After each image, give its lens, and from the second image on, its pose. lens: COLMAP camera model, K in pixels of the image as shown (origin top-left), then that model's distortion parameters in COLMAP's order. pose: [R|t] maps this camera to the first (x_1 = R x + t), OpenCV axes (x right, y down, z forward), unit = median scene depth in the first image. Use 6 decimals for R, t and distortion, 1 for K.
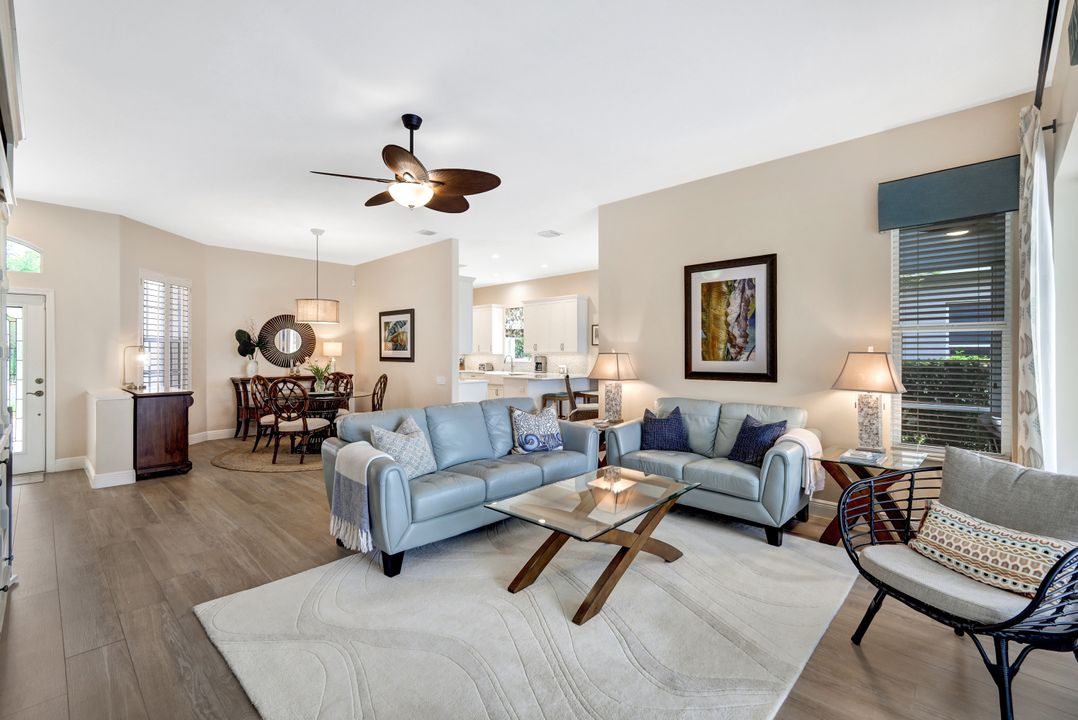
lens RADIAL K [[473.2, 0, 539.0], [0, 473.2, 350.9], [0, 0, 1]] dist [0.004878, 0.000344]
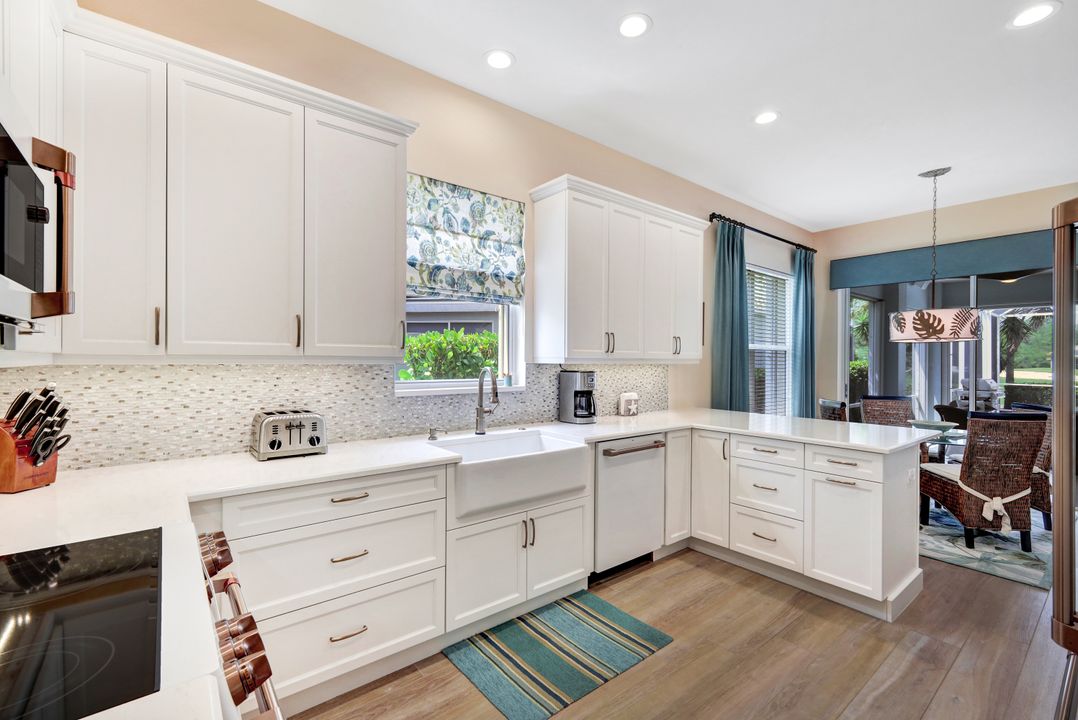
lens RADIAL K [[467.5, 0, 539.7], [0, 467.5, 362.1], [0, 0, 1]] dist [0.000410, 0.000045]
pose [[0.134900, -0.003911, 0.990851, -0.410000], [-0.013662, 0.999890, 0.005807, 0.005498], [-0.990765, -0.014321, 0.134832, 1.275378]]
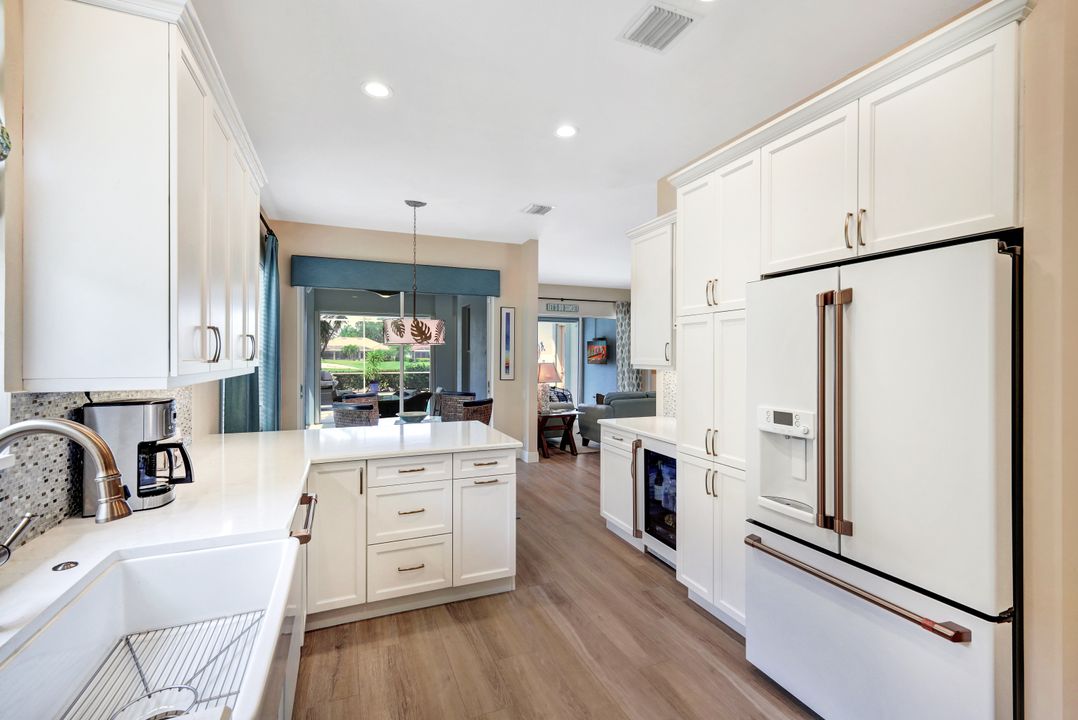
lens RADIAL K [[468.8, 0, 540.4], [0, 468.8, 356.1], [0, 0, 1]] dist [0.006712, -0.000039]
pose [[-0.916055, -0.002747, 0.401044, -0.240423], [-0.004808, 0.999980, -0.004134, -0.004149], [-0.401025, -0.005715, -0.916049, 1.410618]]
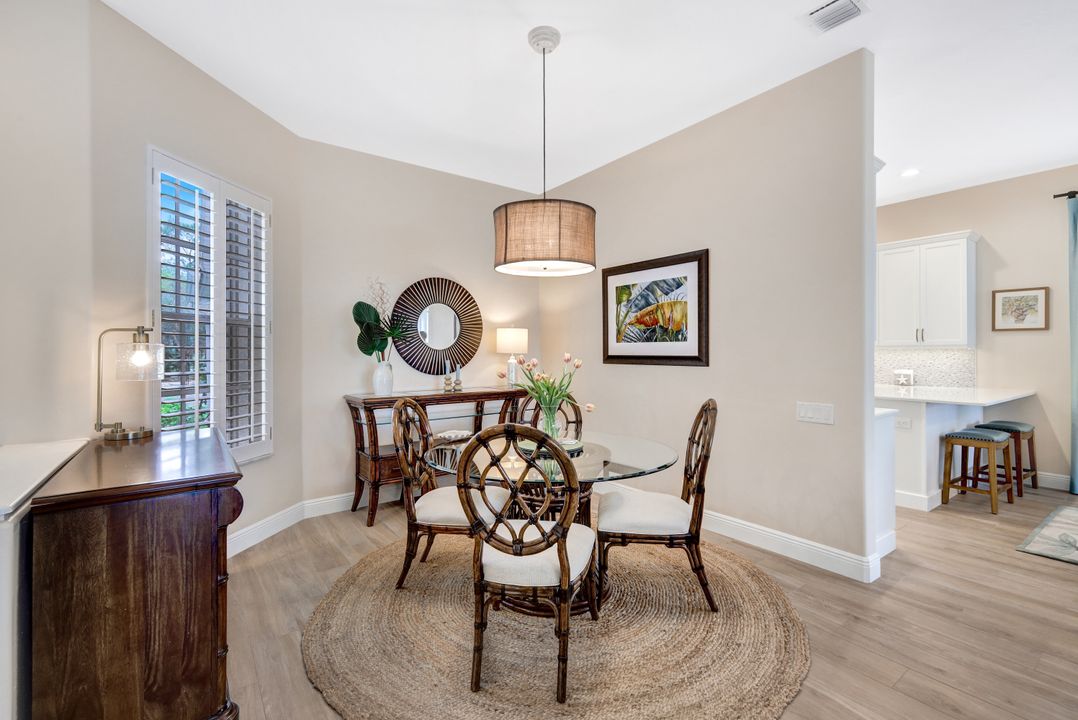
lens RADIAL K [[473.2, 0, 539.0], [0, 473.2, 350.9], [0, 0, 1]] dist [0.004878, 0.000344]
pose [[0.985015, -0.003644, -0.172428, -0.331079], [0.004330, 0.999984, 0.003605, 0.006262], [0.172412, -0.004298, 0.985016, 0.496550]]
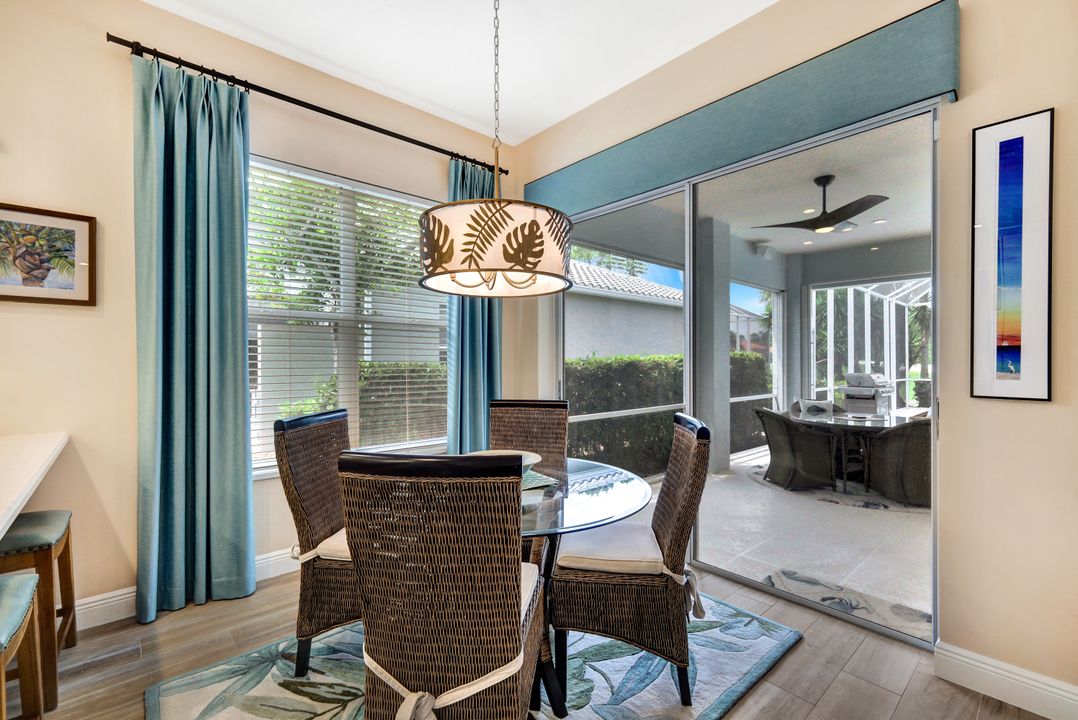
lens RADIAL K [[476.6, 0, 541.7], [0, 476.6, 360.1], [0, 0, 1]] dist [0.002630, 0.000008]
pose [[0.073201, 0.002254, 0.997315, -0.091397], [-0.002168, 0.999995, -0.002101, 0.018119], [-0.997315, -0.002008, 0.073206, 0.877971]]
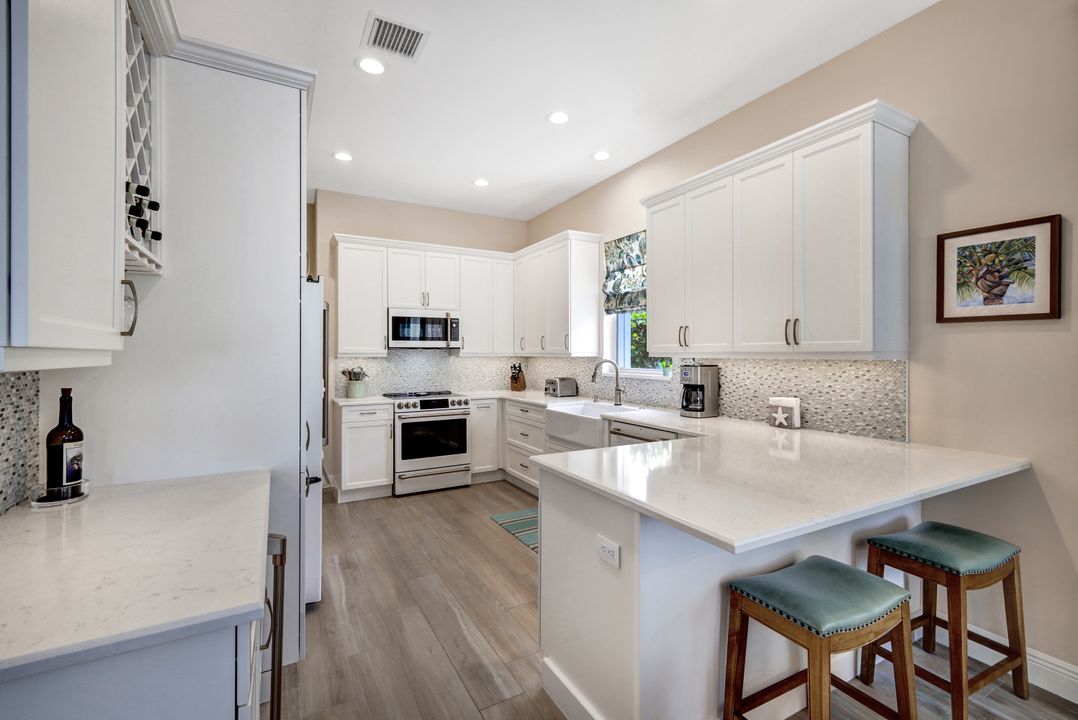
lens RADIAL K [[473.2, 0, 539.0], [0, 473.2, 350.9], [0, 0, 1]] dist [0.004878, 0.000344]
pose [[0.955511, -0.000991, -0.294953, -0.008610], [0.001544, 0.999997, 0.001641, 0.001702], [0.294950, -0.002024, 0.955510, 0.855903]]
